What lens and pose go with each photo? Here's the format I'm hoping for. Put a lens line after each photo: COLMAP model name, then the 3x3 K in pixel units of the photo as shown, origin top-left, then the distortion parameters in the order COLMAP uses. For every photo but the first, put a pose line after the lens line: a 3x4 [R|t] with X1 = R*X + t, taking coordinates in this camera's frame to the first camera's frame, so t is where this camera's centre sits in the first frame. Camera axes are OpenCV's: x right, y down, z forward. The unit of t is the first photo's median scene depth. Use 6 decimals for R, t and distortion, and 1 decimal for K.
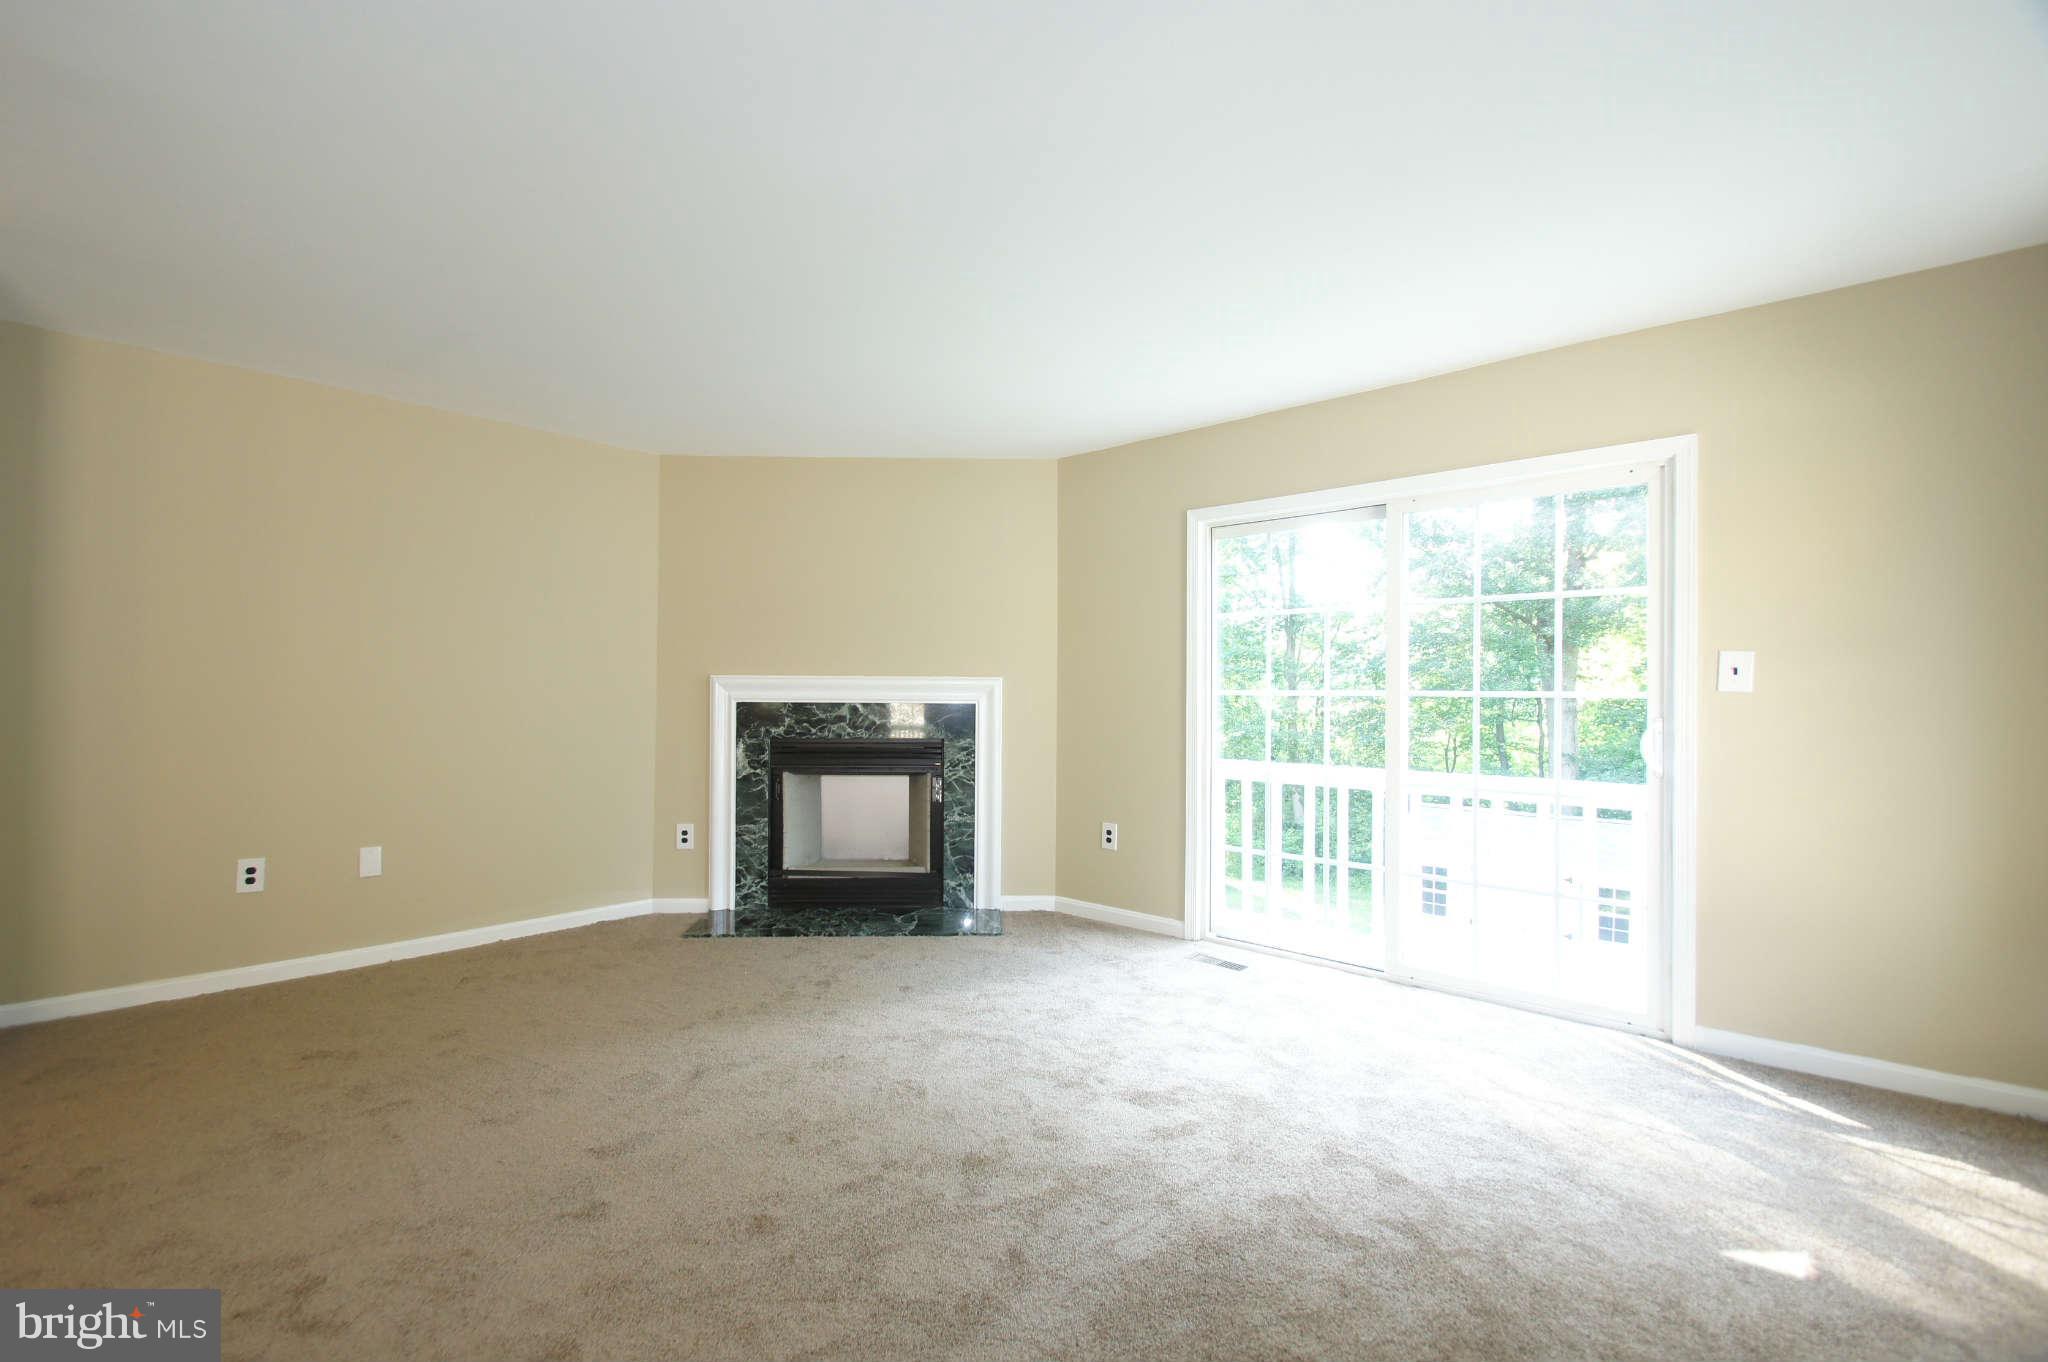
lens RADIAL K [[901.6, 0, 1001.6], [0, 901.6, 688.2], [0, 0, 1]] dist [0.004604, -0.012654]
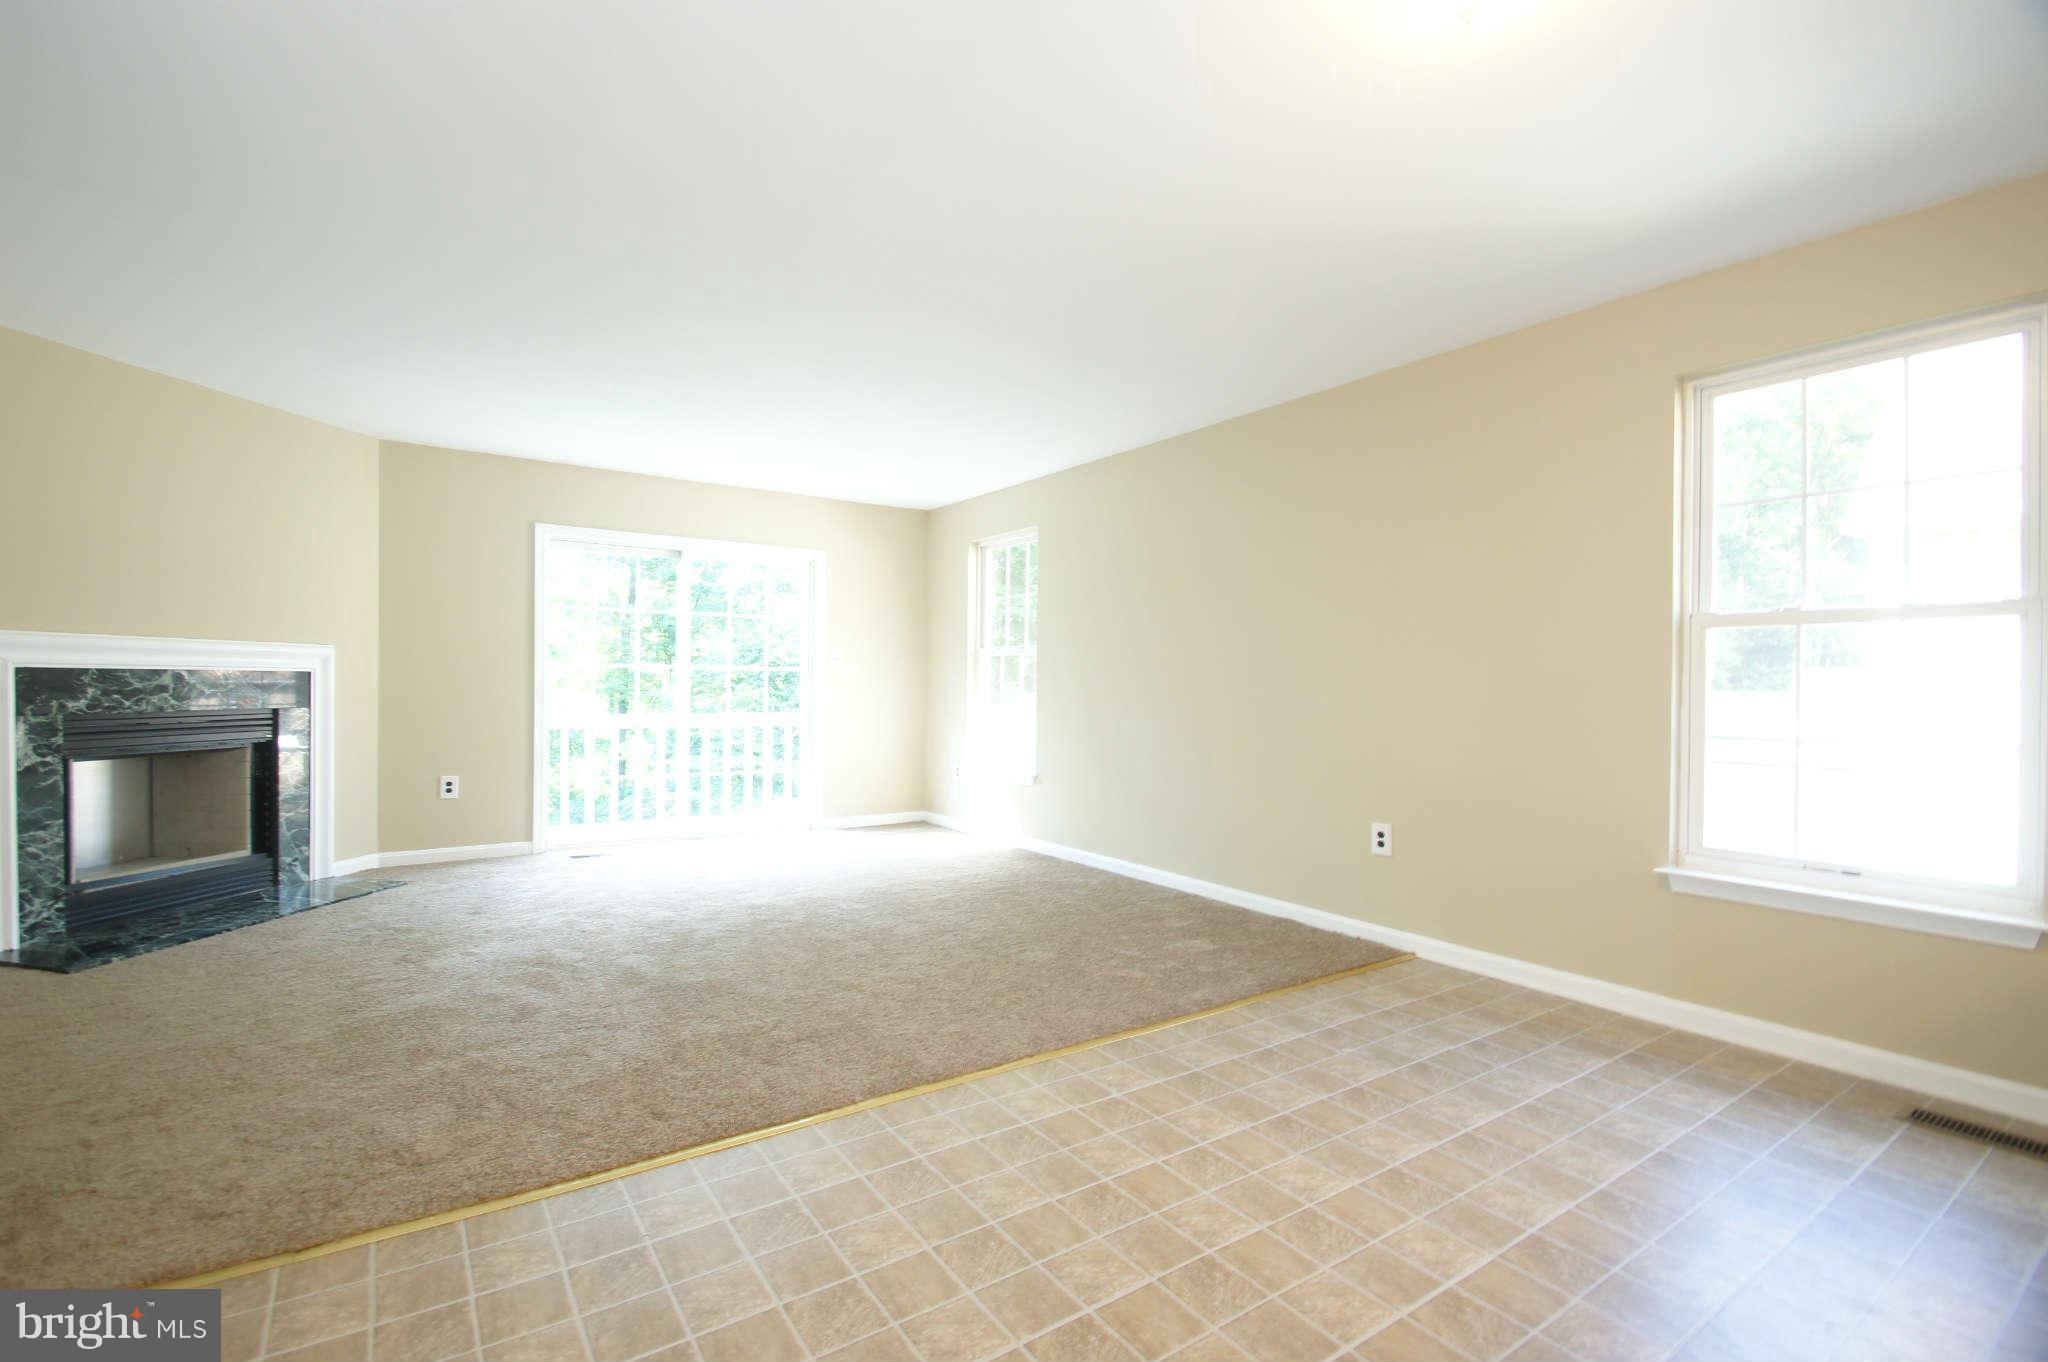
lens RADIAL K [[901.6, 0, 966.4], [0, 901.6, 691.6], [0, 0, 1]] dist [0.004604, -0.012654]
pose [[0.252721, -0.013958, 0.967439, -0.799084], [-0.017065, 0.999676, 0.018881, 0.008376], [-0.967389, -0.021281, 0.252401, 0.068534]]
